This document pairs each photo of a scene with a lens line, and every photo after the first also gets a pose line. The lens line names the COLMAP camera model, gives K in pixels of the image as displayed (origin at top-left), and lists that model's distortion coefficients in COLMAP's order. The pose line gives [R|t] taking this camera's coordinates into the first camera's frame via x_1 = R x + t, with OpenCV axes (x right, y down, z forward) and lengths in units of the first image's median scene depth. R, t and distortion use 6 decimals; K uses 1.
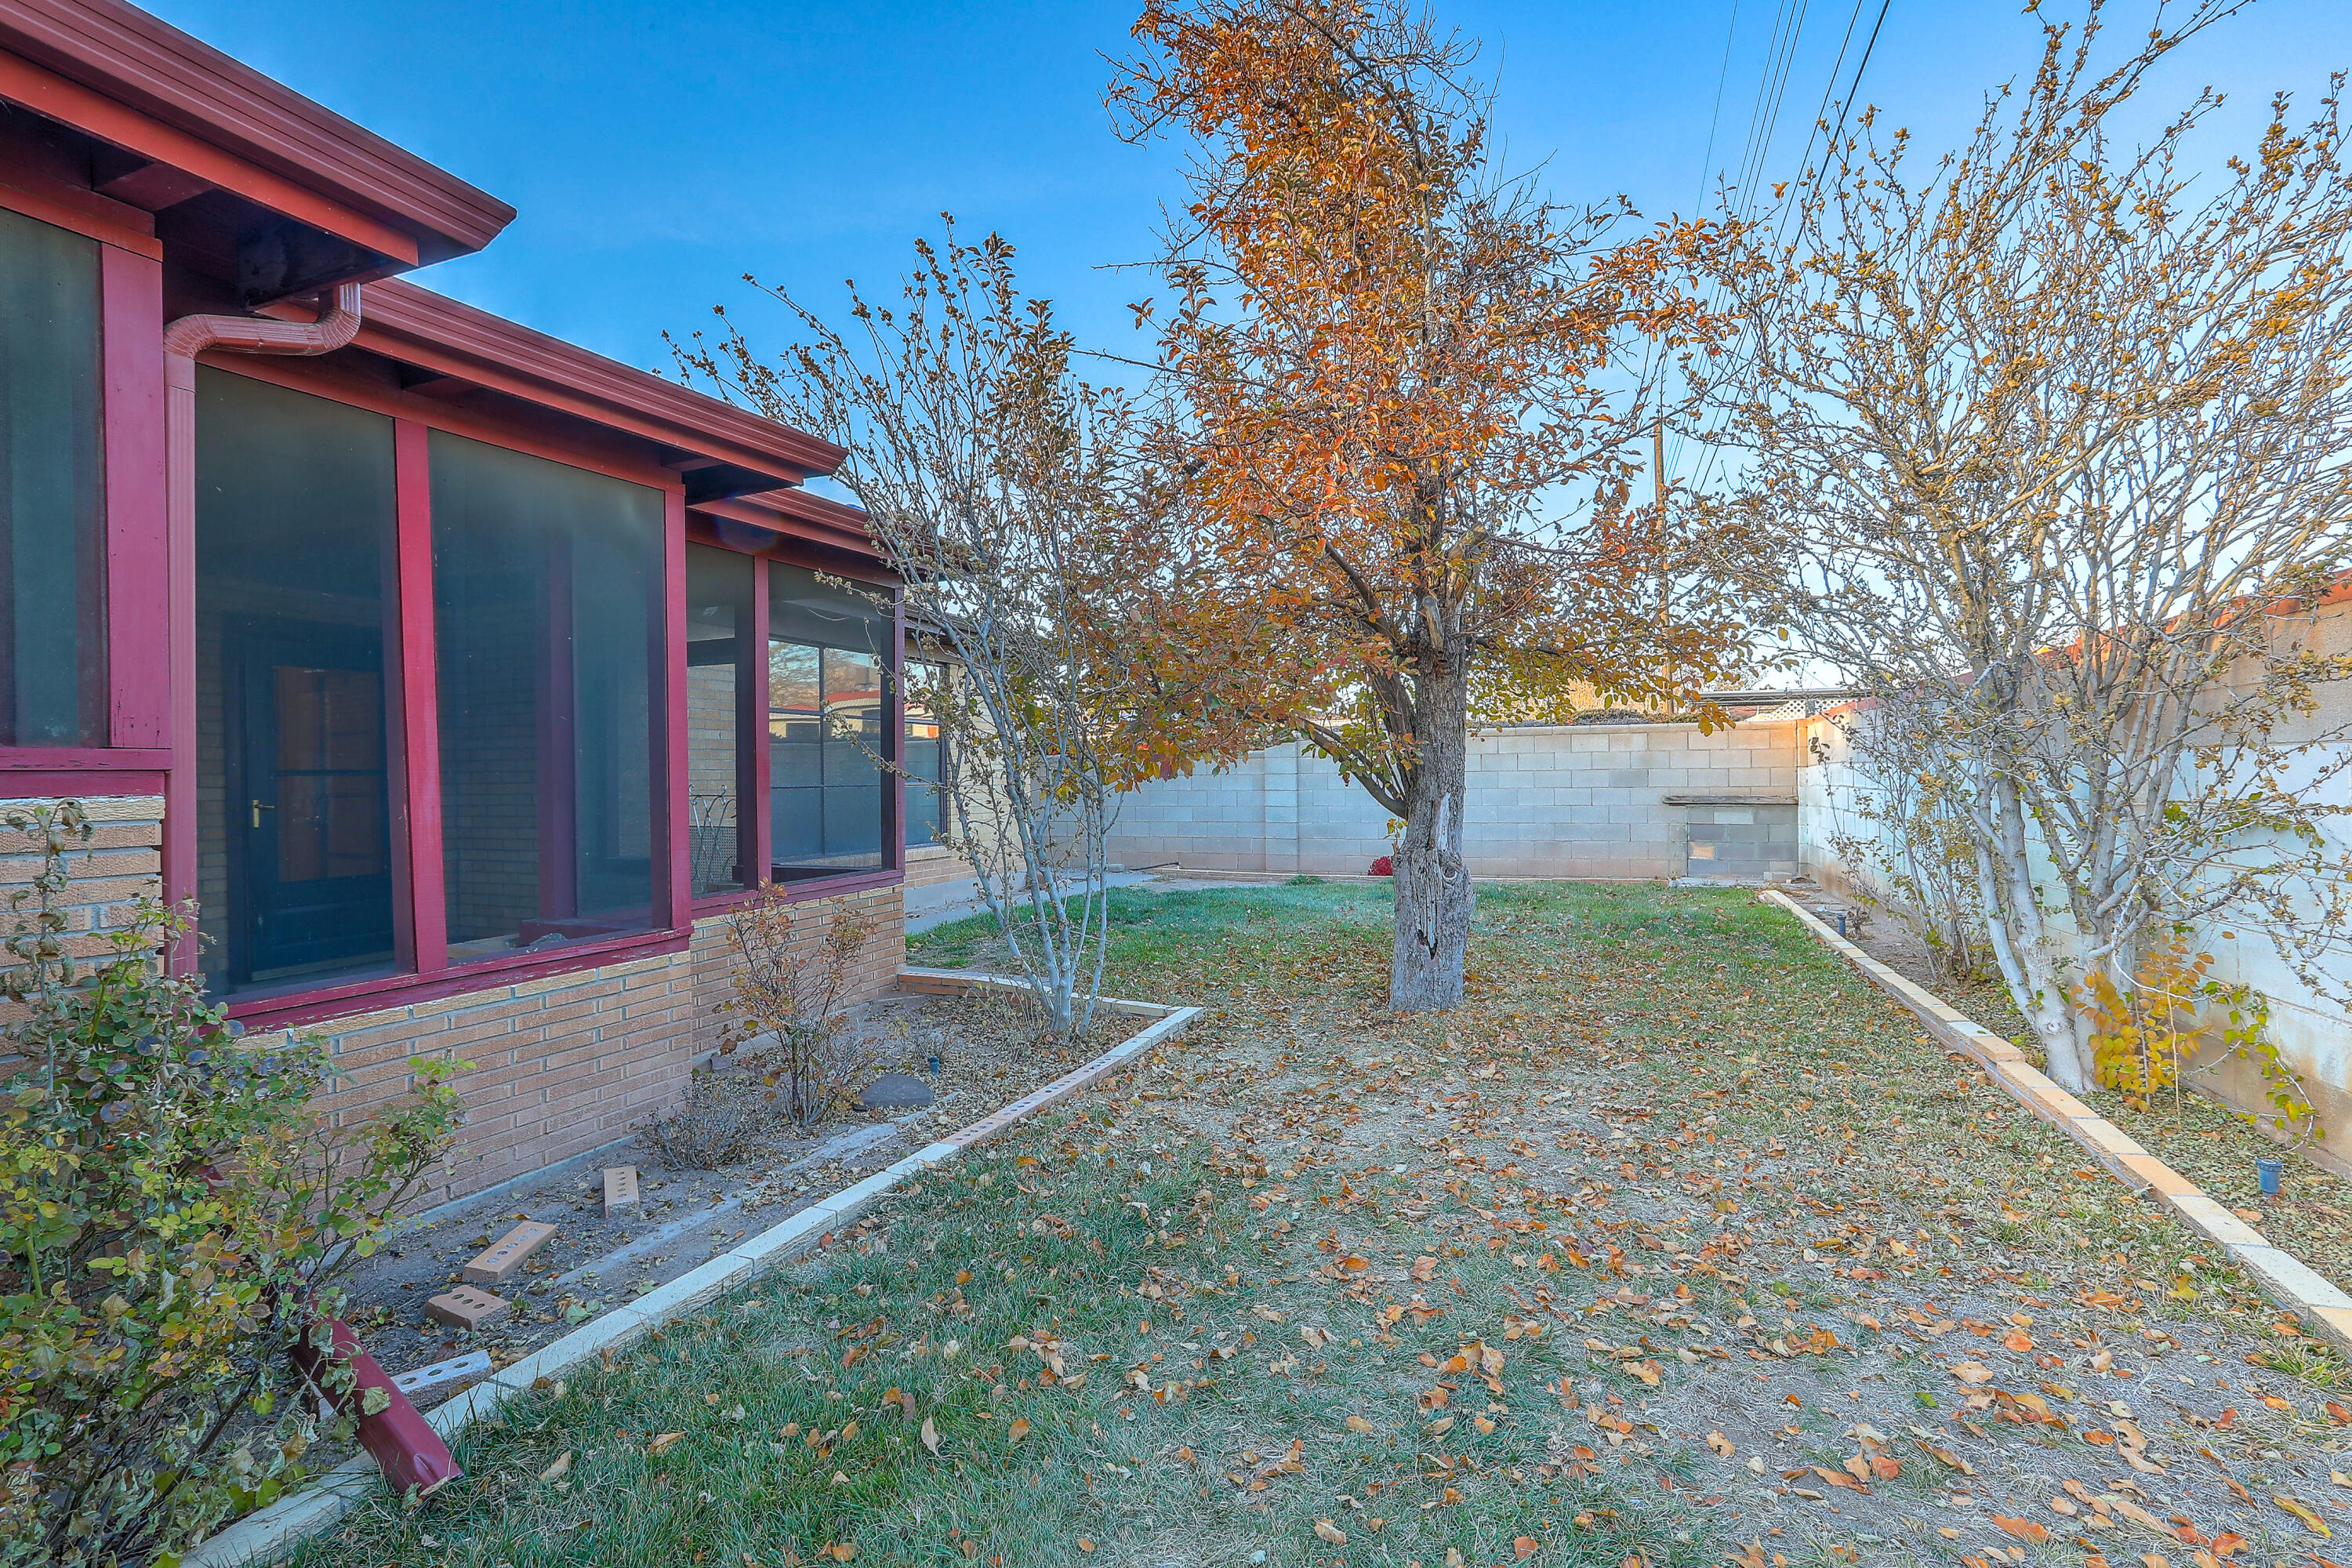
lens RADIAL K [[1064.1, 0, 1179.4], [0, 1064.1, 781.3], [0, 0, 1]] dist [-0.047894, 0.015001]
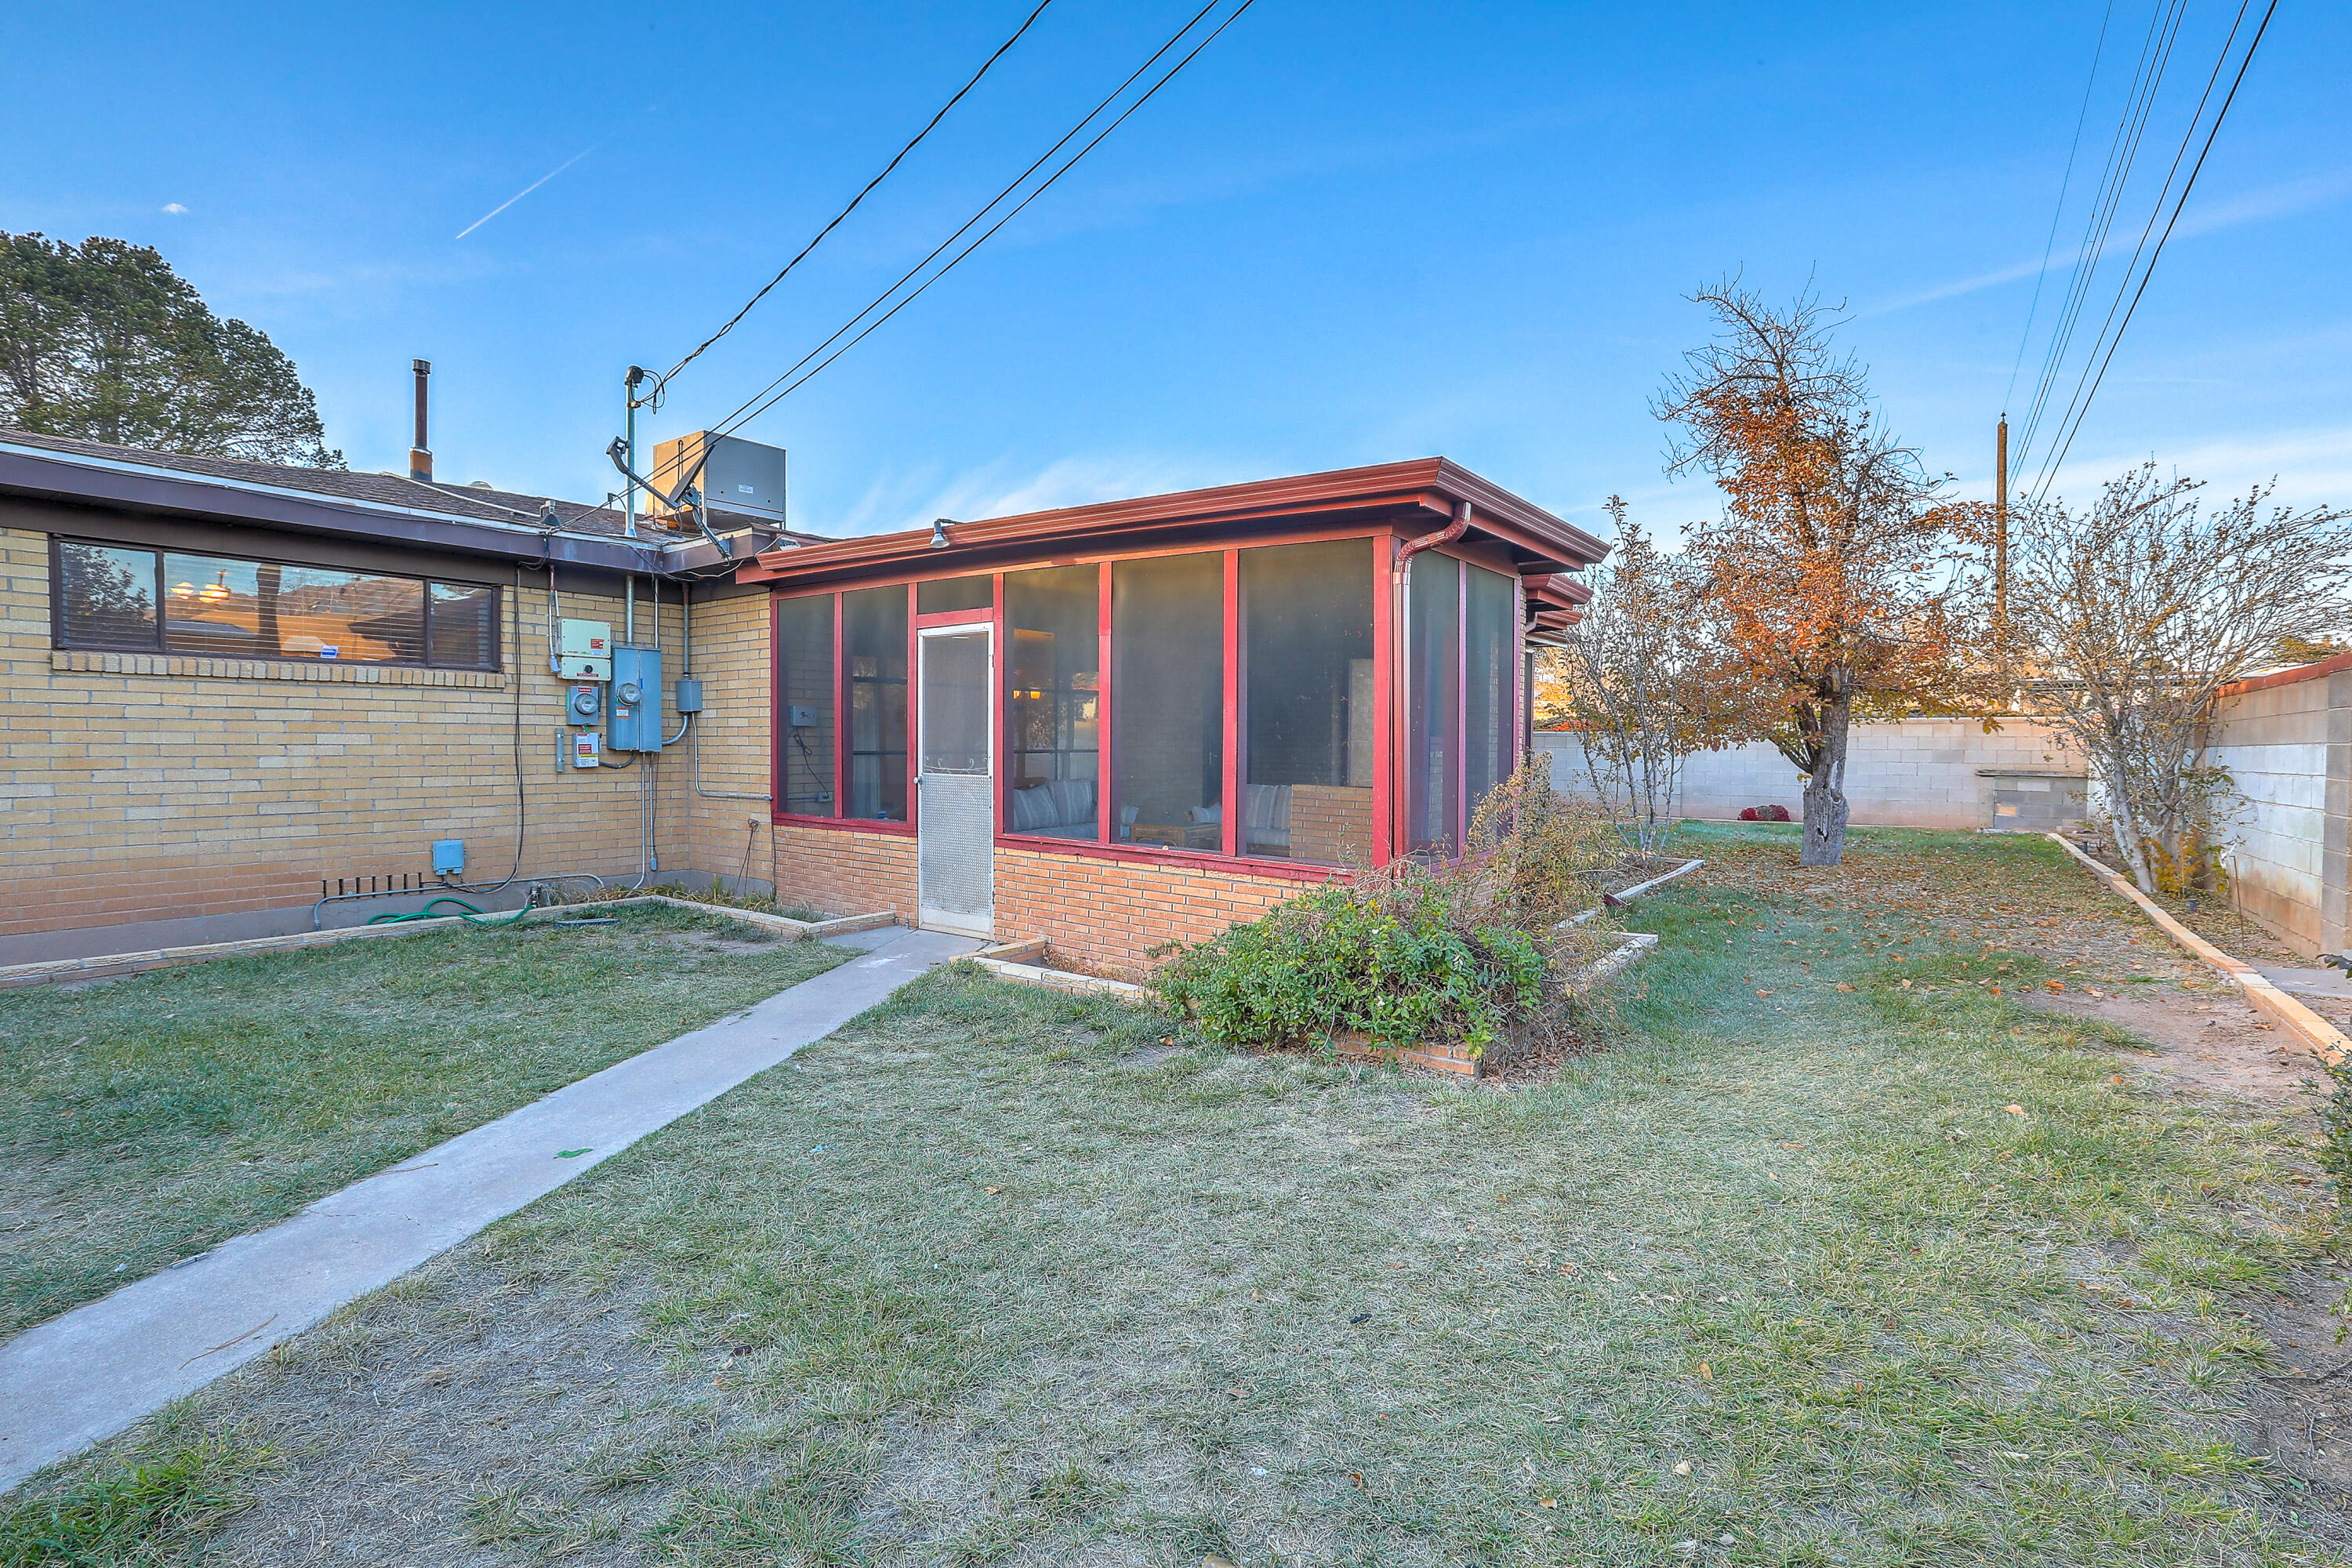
lens RADIAL K [[1067.7, 0, 1176.0], [0, 1067.7, 784.0], [0, 0, 1]] dist [-0.001437, -0.011611]
pose [[0.971702, 0.025872, -0.234789, -0.483427], [-0.018471, 0.999262, 0.033665, 0.009984], [0.235486, -0.028375, 0.971463, -1.245940]]
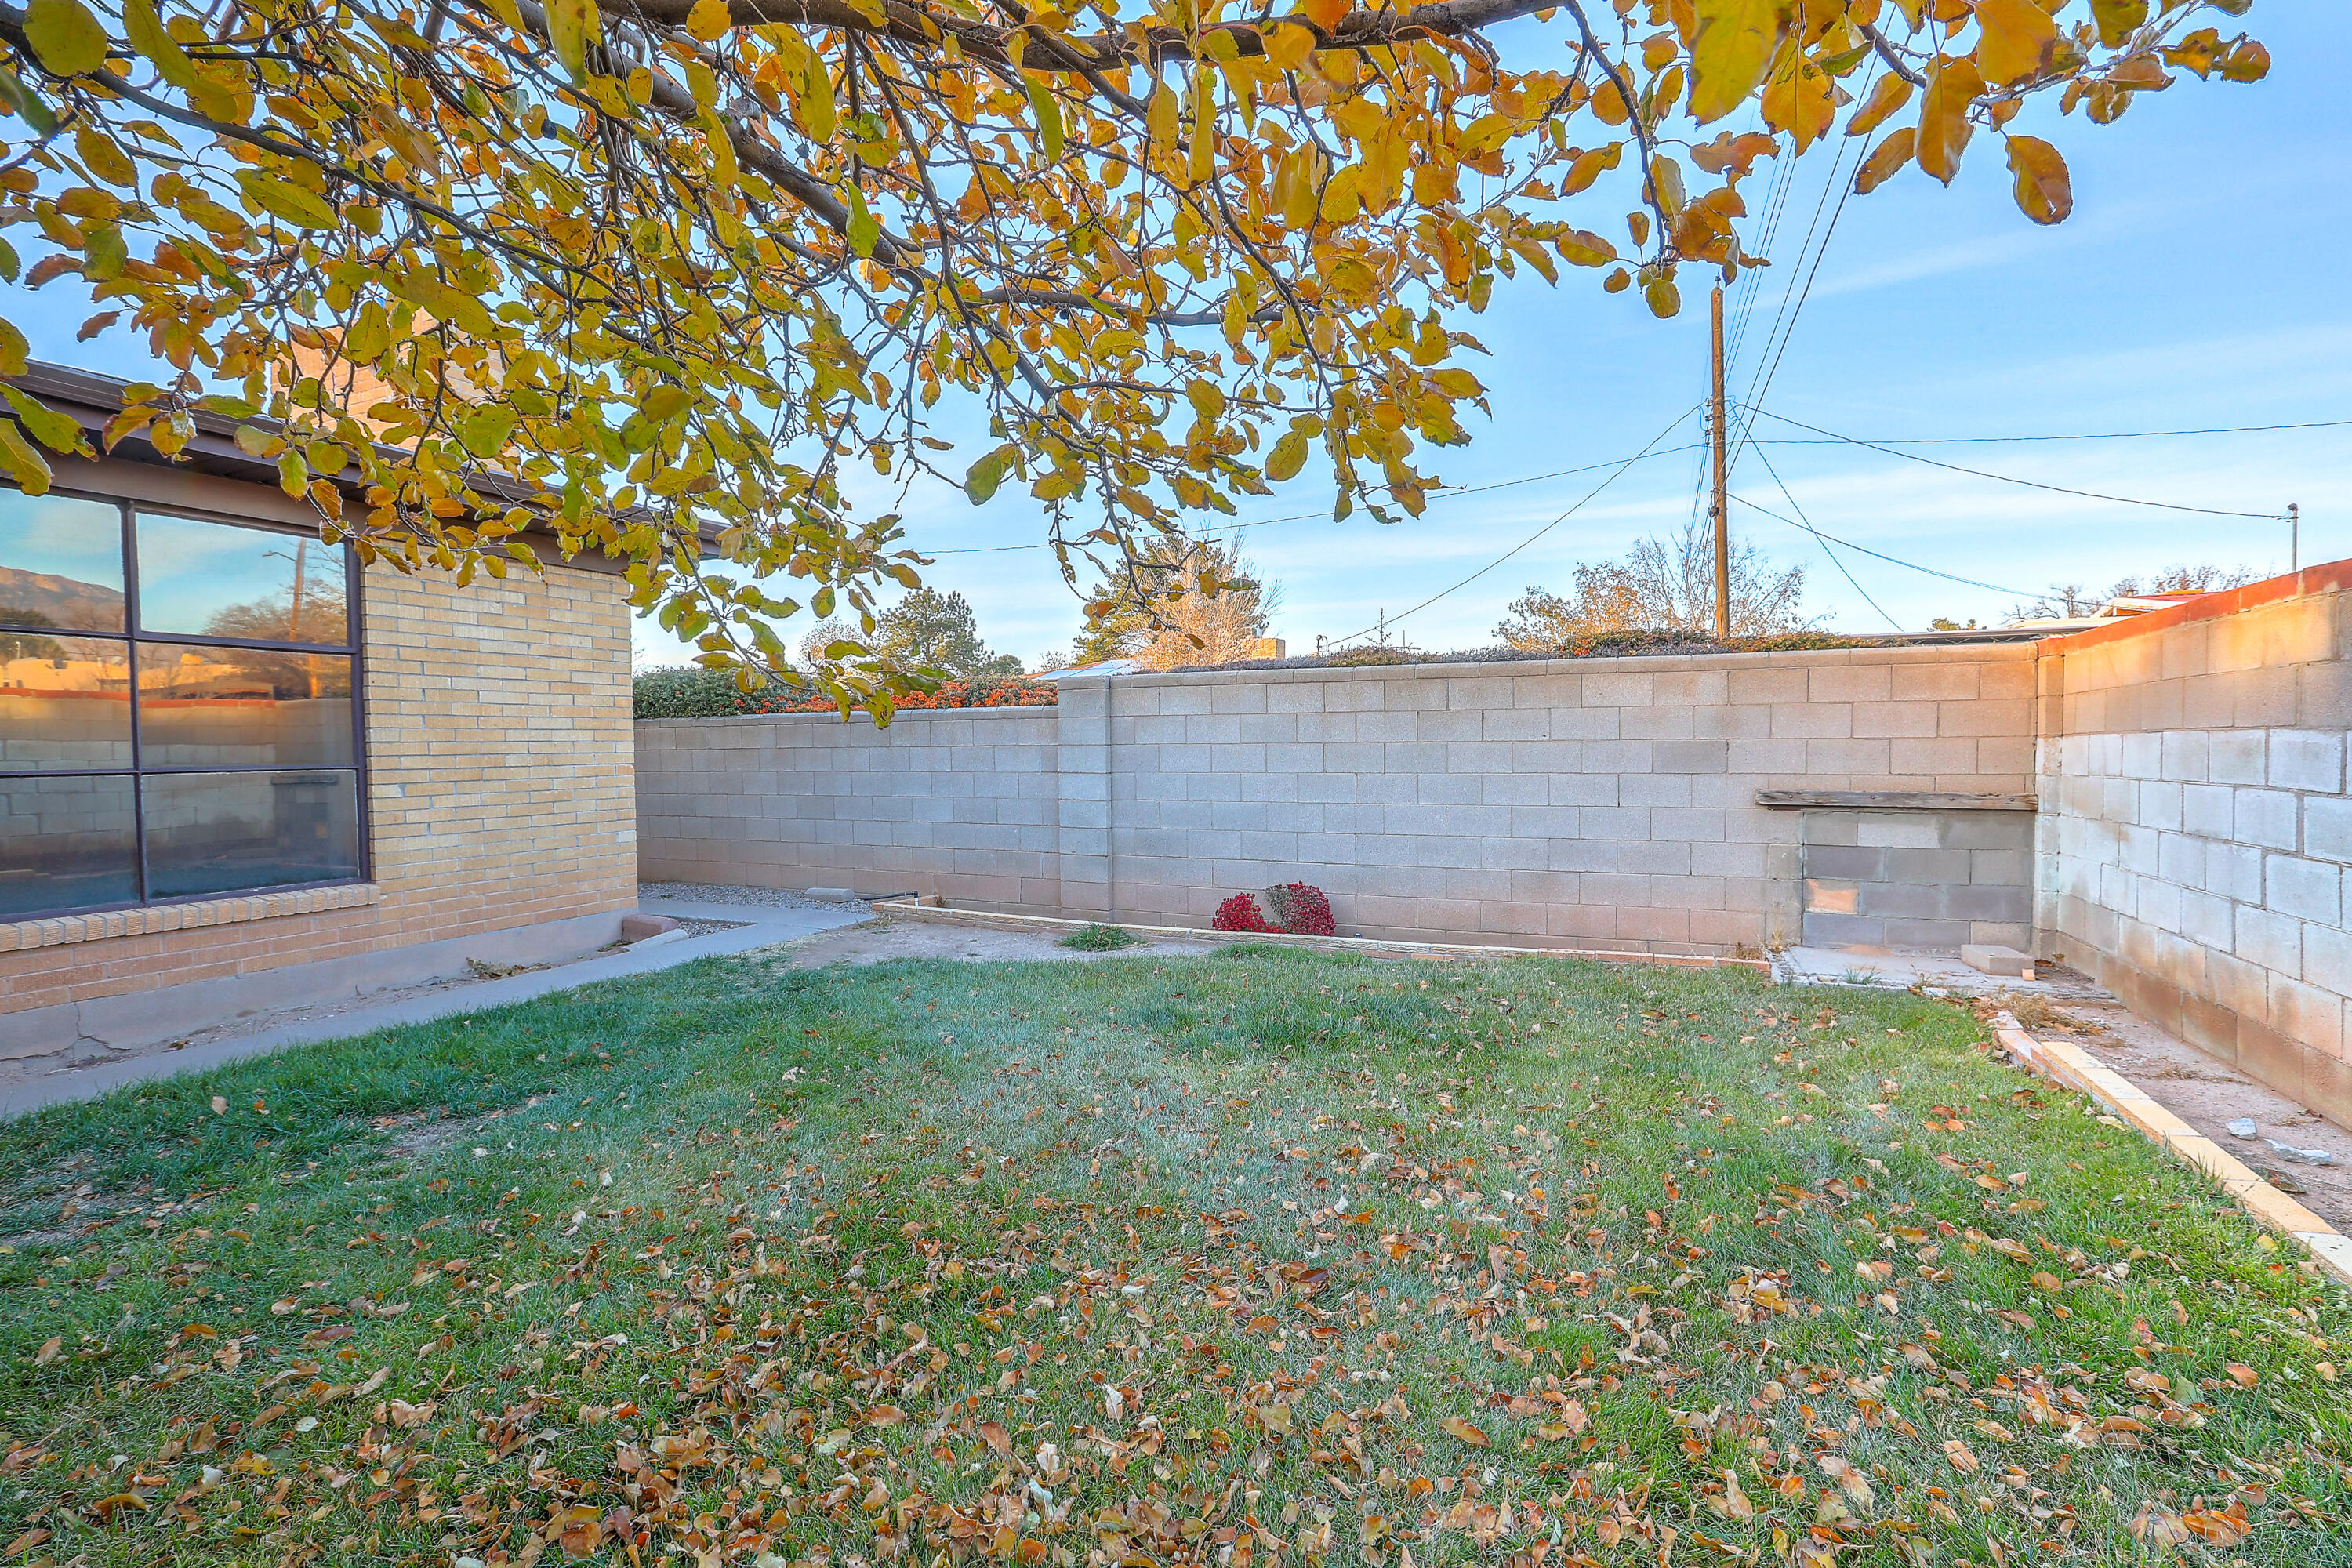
lens RADIAL K [[1064.1, 0, 1179.4], [0, 1064.1, 781.3], [0, 0, 1]] dist [-0.047894, 0.015001]
pose [[0.999607, 0.000556, -0.028023, 0.378713], [0.000329, 0.999502, 0.031547, -0.015568], [0.028026, -0.031544, 0.999109, 0.955521]]
